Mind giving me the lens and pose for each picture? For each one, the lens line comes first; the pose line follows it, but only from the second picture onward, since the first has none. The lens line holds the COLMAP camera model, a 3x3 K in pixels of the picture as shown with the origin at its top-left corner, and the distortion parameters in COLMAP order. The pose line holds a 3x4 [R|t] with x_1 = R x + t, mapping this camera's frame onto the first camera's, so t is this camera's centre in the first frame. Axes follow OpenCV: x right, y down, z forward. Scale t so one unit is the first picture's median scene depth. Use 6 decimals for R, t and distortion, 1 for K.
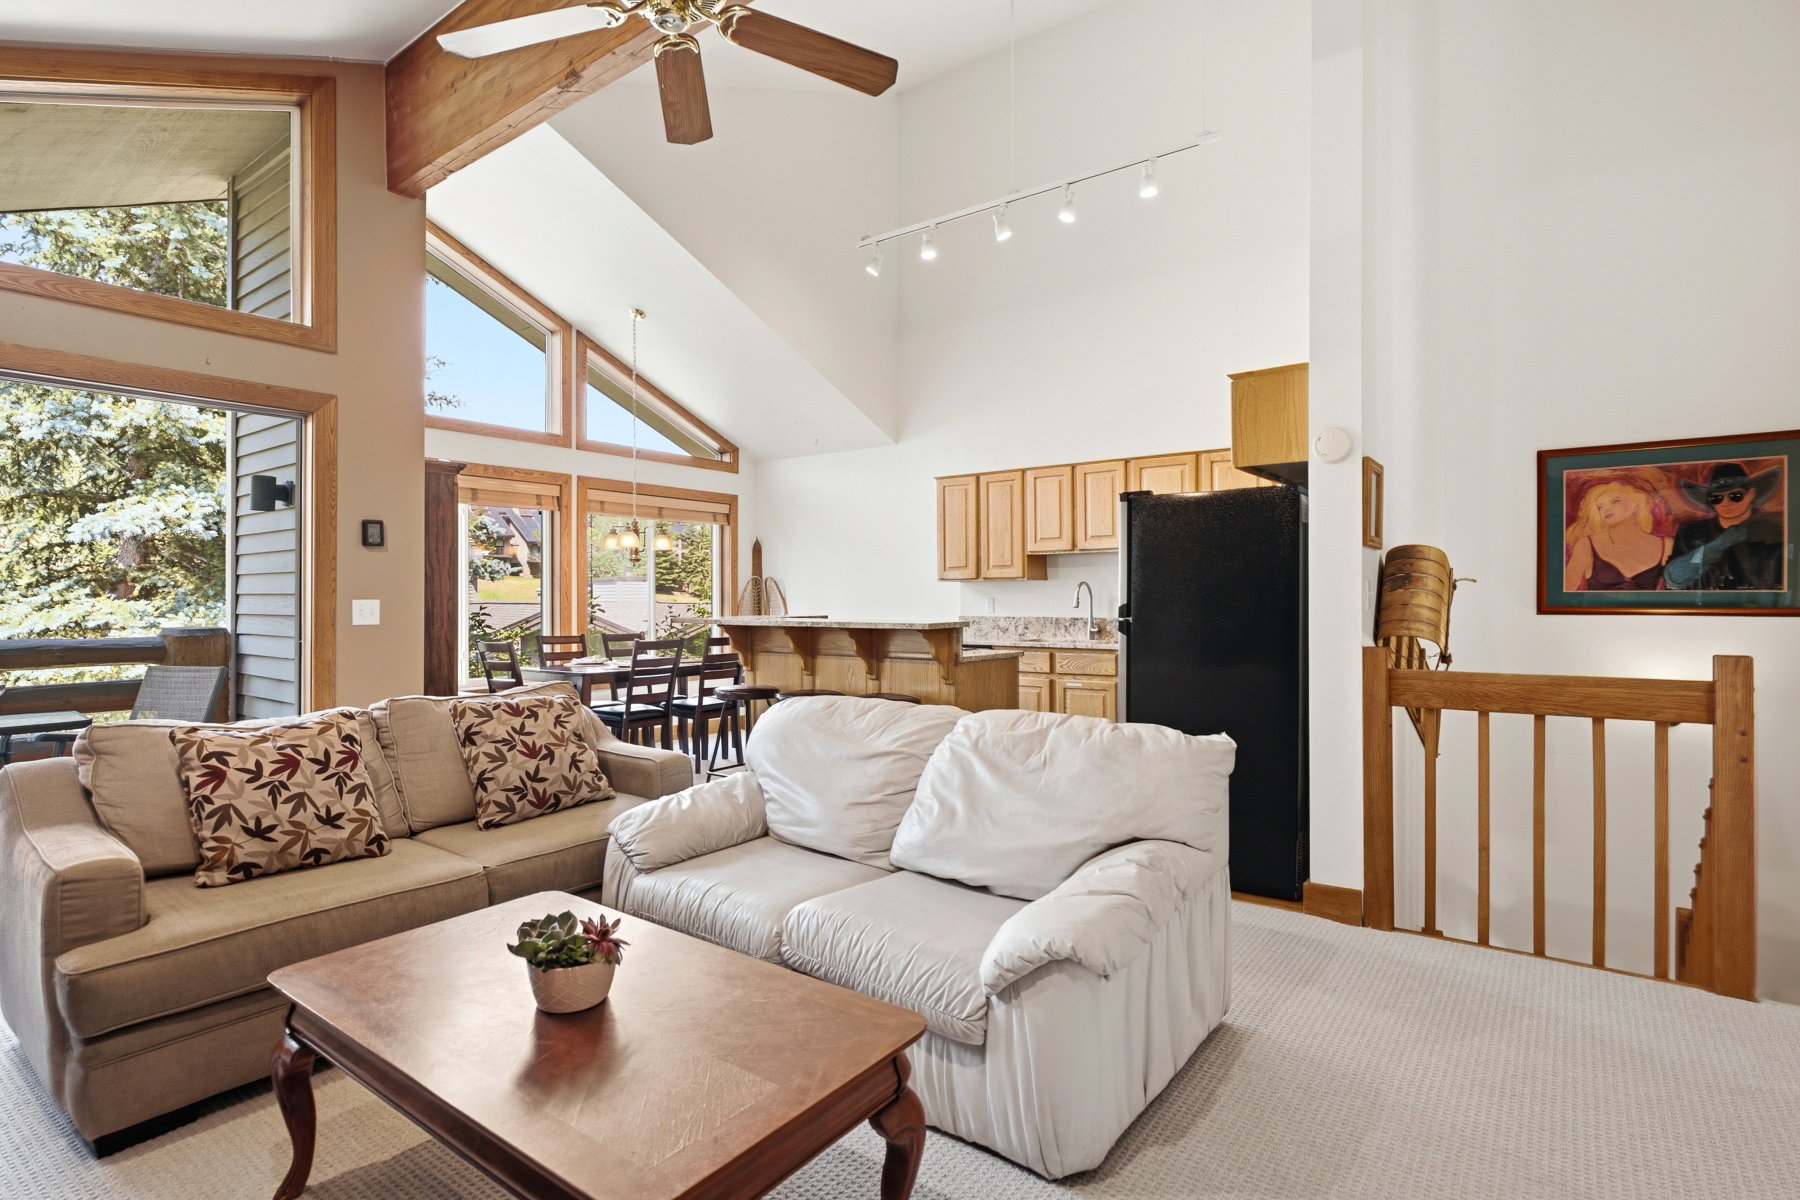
lens RADIAL K [[911.9, 0, 899.4], [0, 911.9, 596.6], [0, 0, 1]] dist [0.002223, -0.002214]
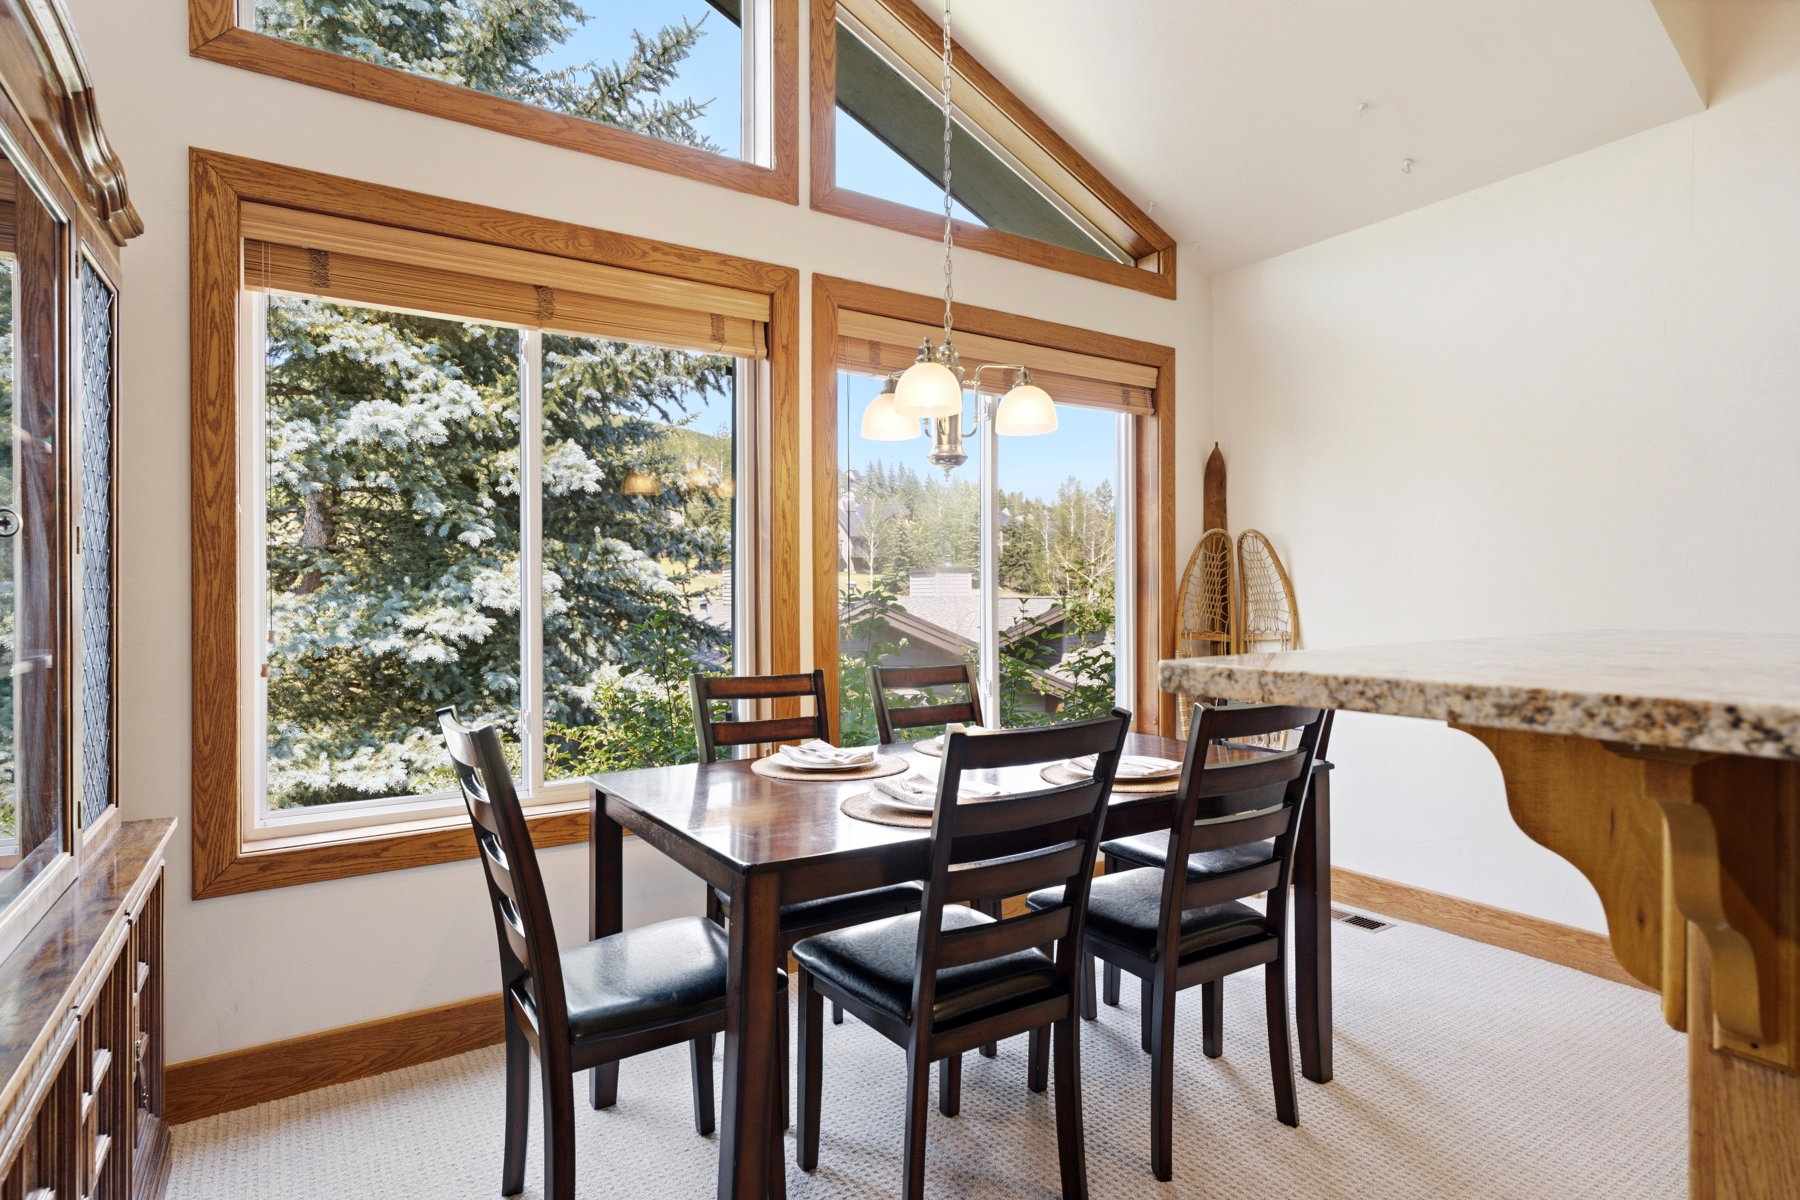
lens RADIAL K [[945.7, 0, 895.7], [0, 945.7, 594.9], [0, 0, 1]] dist [-0.005301, 0.004060]
pose [[0.941009, -0.003615, -0.338363, -0.259164], [0.004596, 0.999987, 0.002098, 0.013115], [0.338351, -0.003529, 0.941013, 0.900820]]
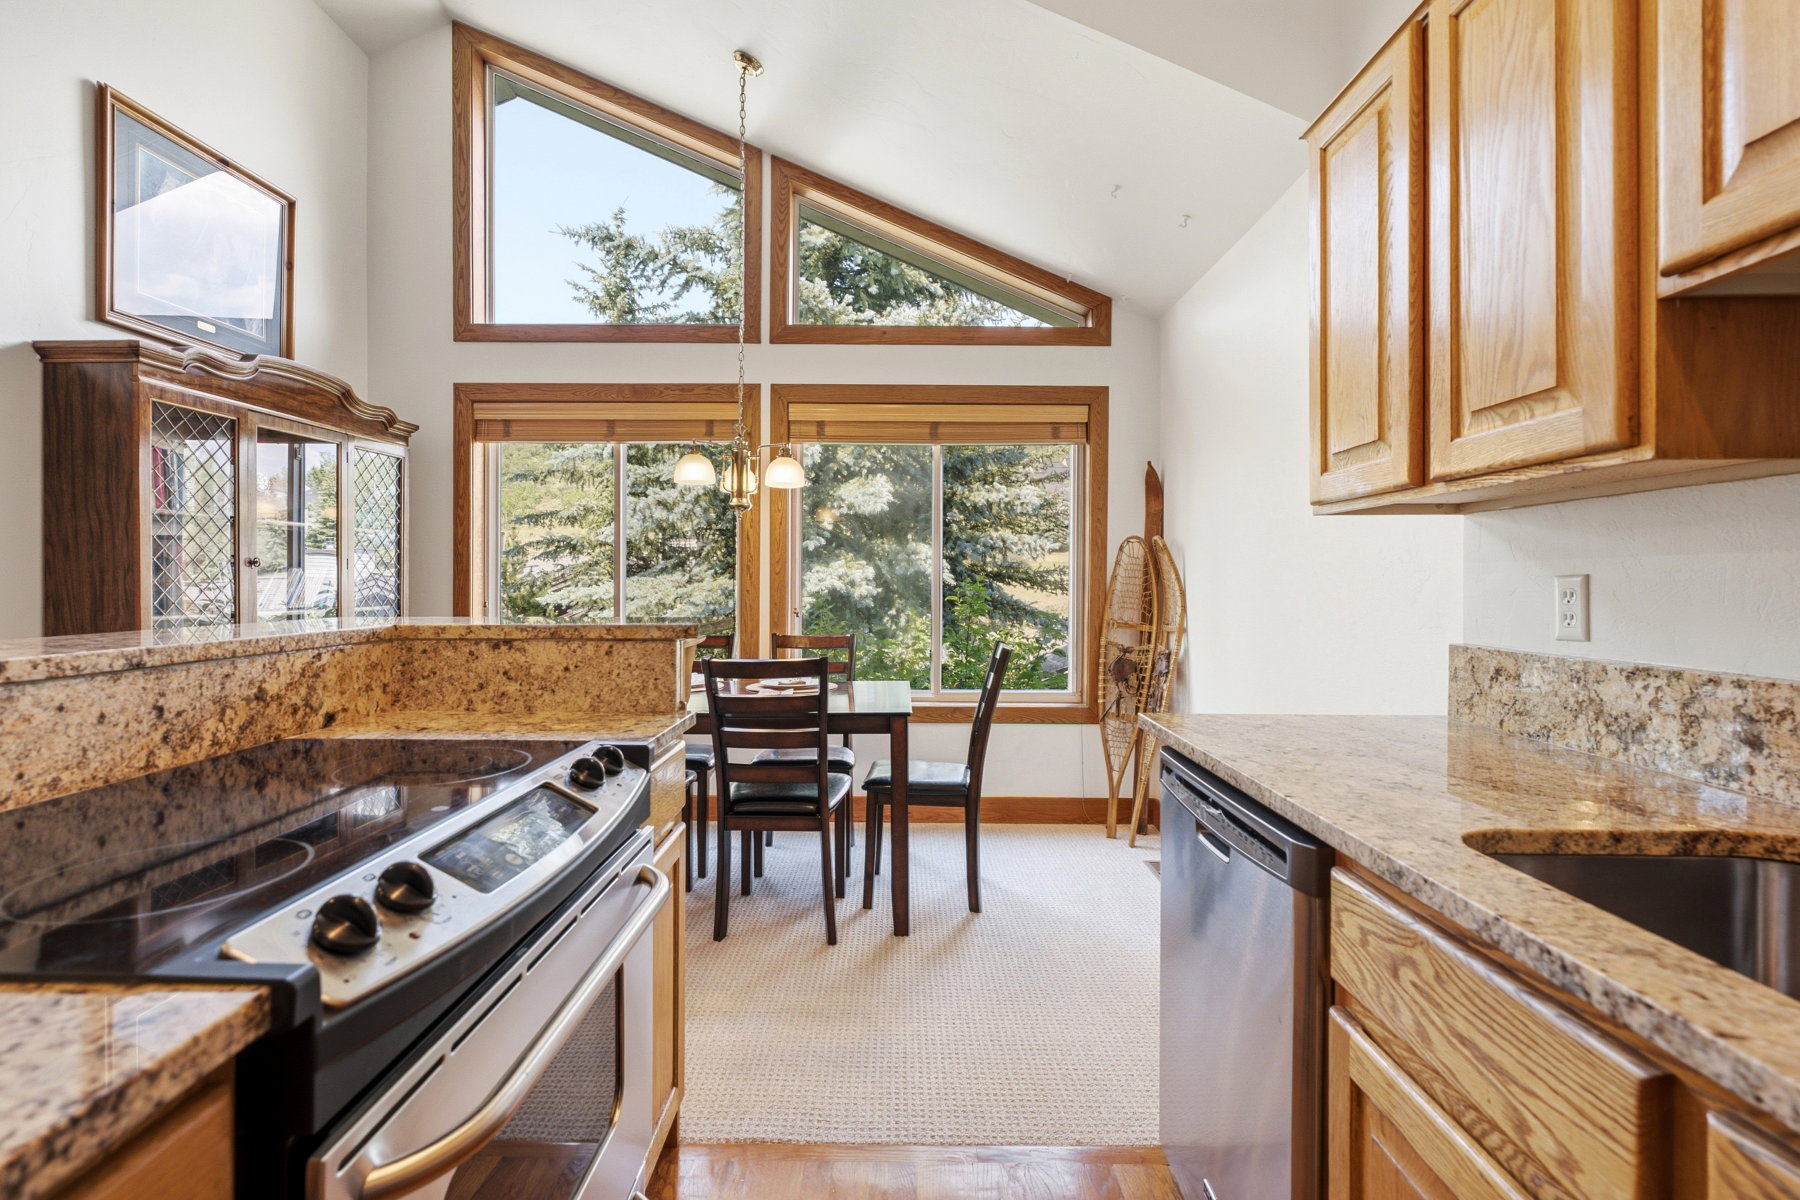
lens RADIAL K [[817.4, 0, 889.6], [0, 817.4, 582.8], [0, 0, 1]] dist [0.008445, -0.001167]
pose [[0.598805, 0.006572, -0.800868, 0.228144], [-0.005156, 0.999977, 0.004350, 0.004561], [0.800878, 0.001524, 0.598825, 1.056055]]
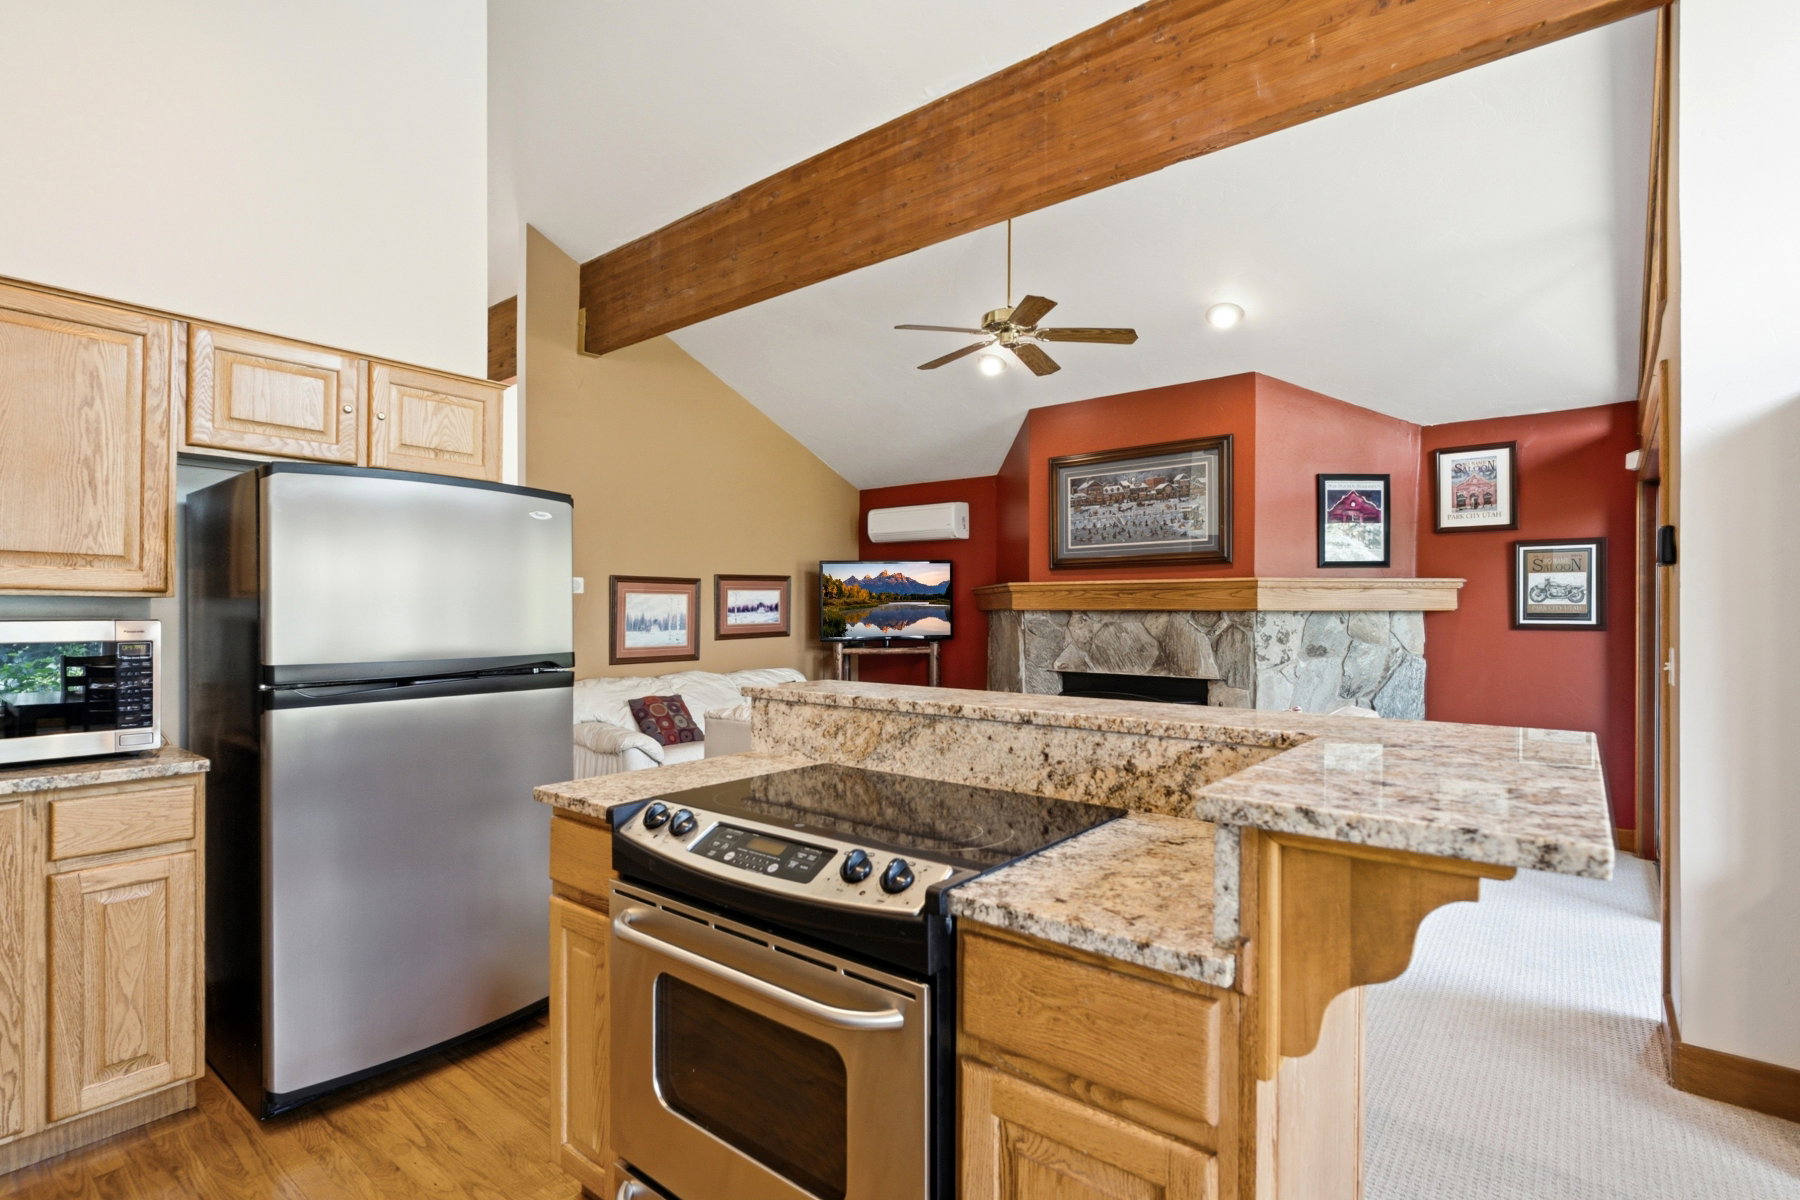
lens RADIAL K [[854.3, 0, 916.2], [0, 854.3, 615.2], [0, 0, 1]] dist [0.004906, 0.000397]
pose [[-0.999764, -0.001807, 0.021626, -0.049047], [-0.001794, 0.999998, 0.000631, -0.016875], [-0.021627, 0.000592, -0.999766, 1.403544]]
